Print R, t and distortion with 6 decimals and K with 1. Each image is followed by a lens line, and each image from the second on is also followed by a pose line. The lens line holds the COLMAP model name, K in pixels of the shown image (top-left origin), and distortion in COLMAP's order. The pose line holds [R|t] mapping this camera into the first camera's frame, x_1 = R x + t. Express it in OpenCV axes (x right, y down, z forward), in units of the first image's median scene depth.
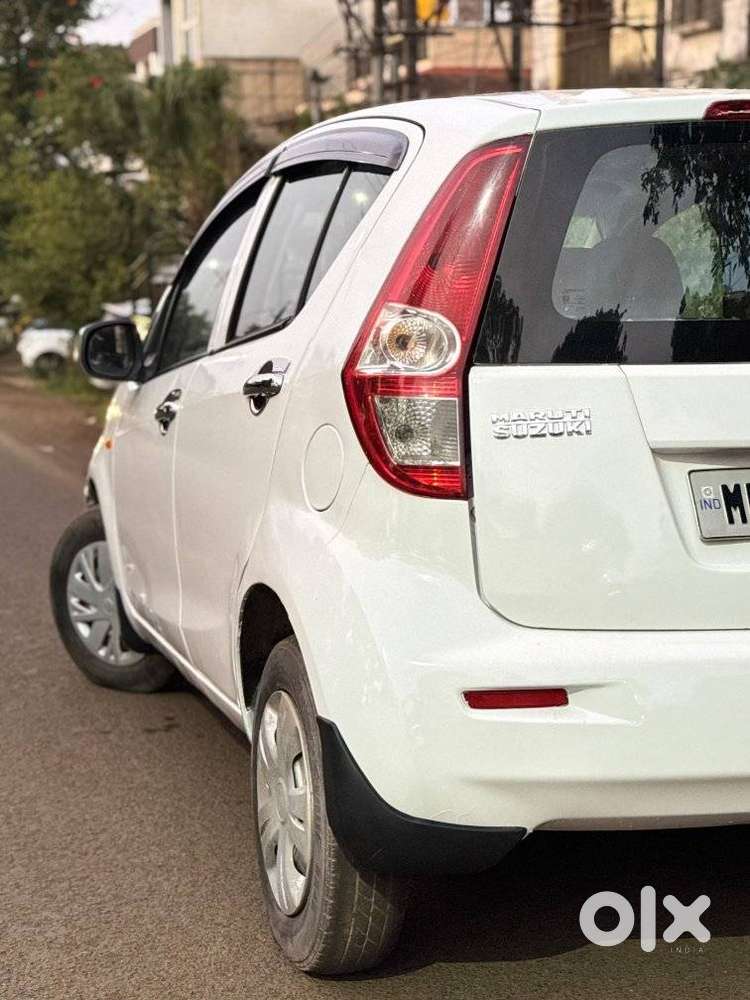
lens RADIAL K [[1691.6, 0, 370.6], [0, 1691.6, 528.9], [0, 0, 1]] dist [0.064569, 0.042464]
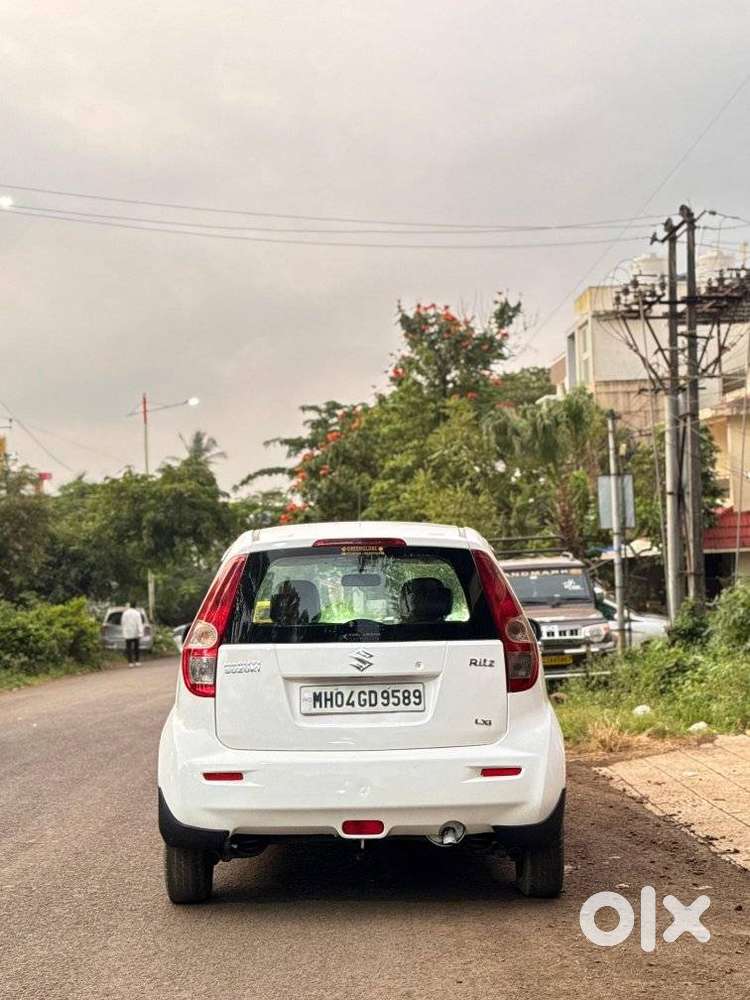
lens RADIAL K [[1658.0, 0, 375.0], [0, 1658.0, 500.0], [0, 0, 1]] dist [0.197377, 0.018913]
pose [[0.955164, -0.028090, -0.294743, 0.995733], [-0.025312, 0.984098, -0.175815, 0.120136], [0.294995, 0.175392, 0.939263, -1.279815]]
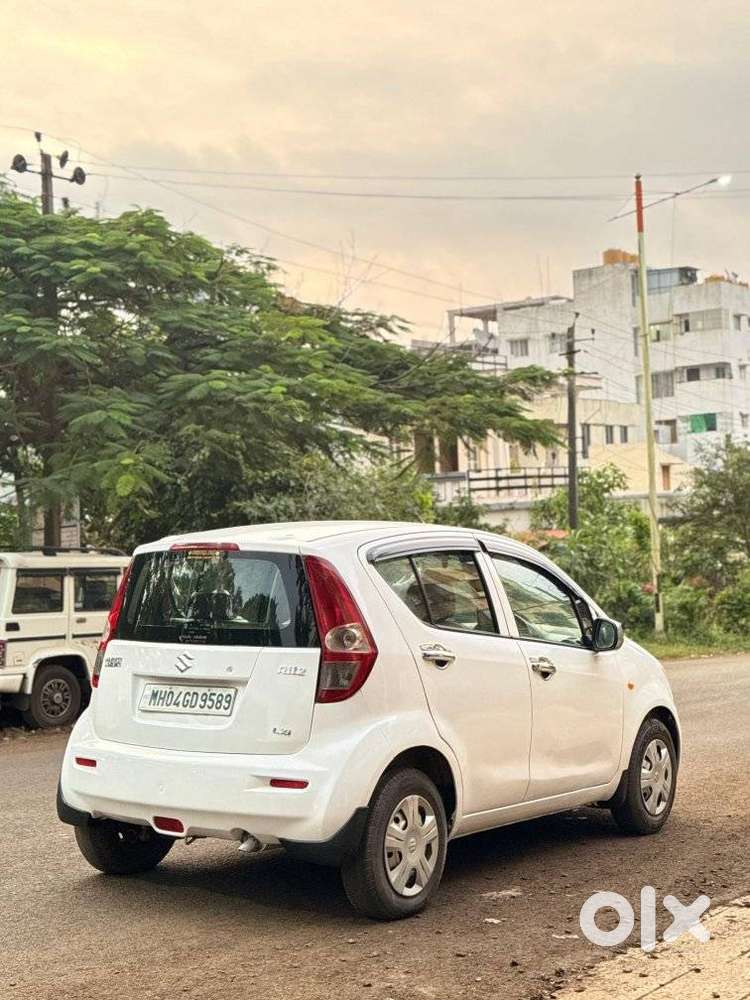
lens RADIAL K [[1577.4, 0, 375.0], [0, 1577.4, 500.0], [0, 0, 1]] dist [0.108693, 0.178153]
pose [[0.594998, -0.025236, -0.803331, 2.305634], [-0.102647, 0.988936, -0.107094, -0.087012], [0.797146, 0.146181, 0.585824, -0.185498]]
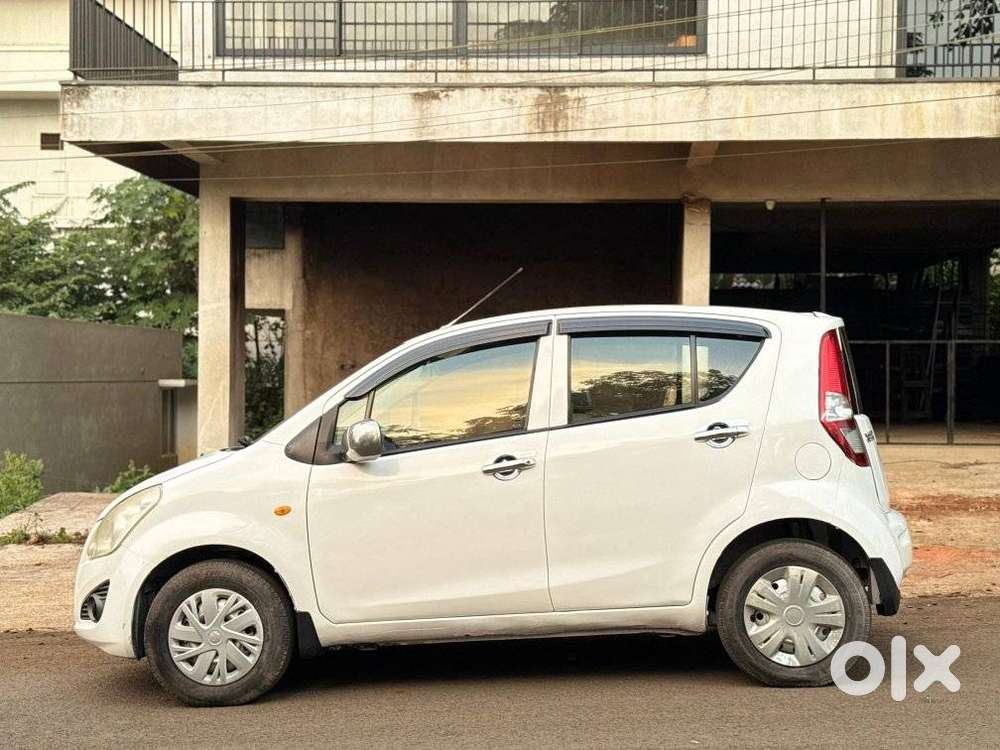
lens RADIAL K [[1528.6, 0, 500.0], [0, 1528.6, 375.0], [0, 0, 1]] dist [0.038120, 0.001130]
pose [[0.322877, 0.022754, 0.946167, -2.282179], [0.155647, 0.984823, -0.076797, -0.063656], [-0.933555, 0.172064, 0.314435, 0.747172]]
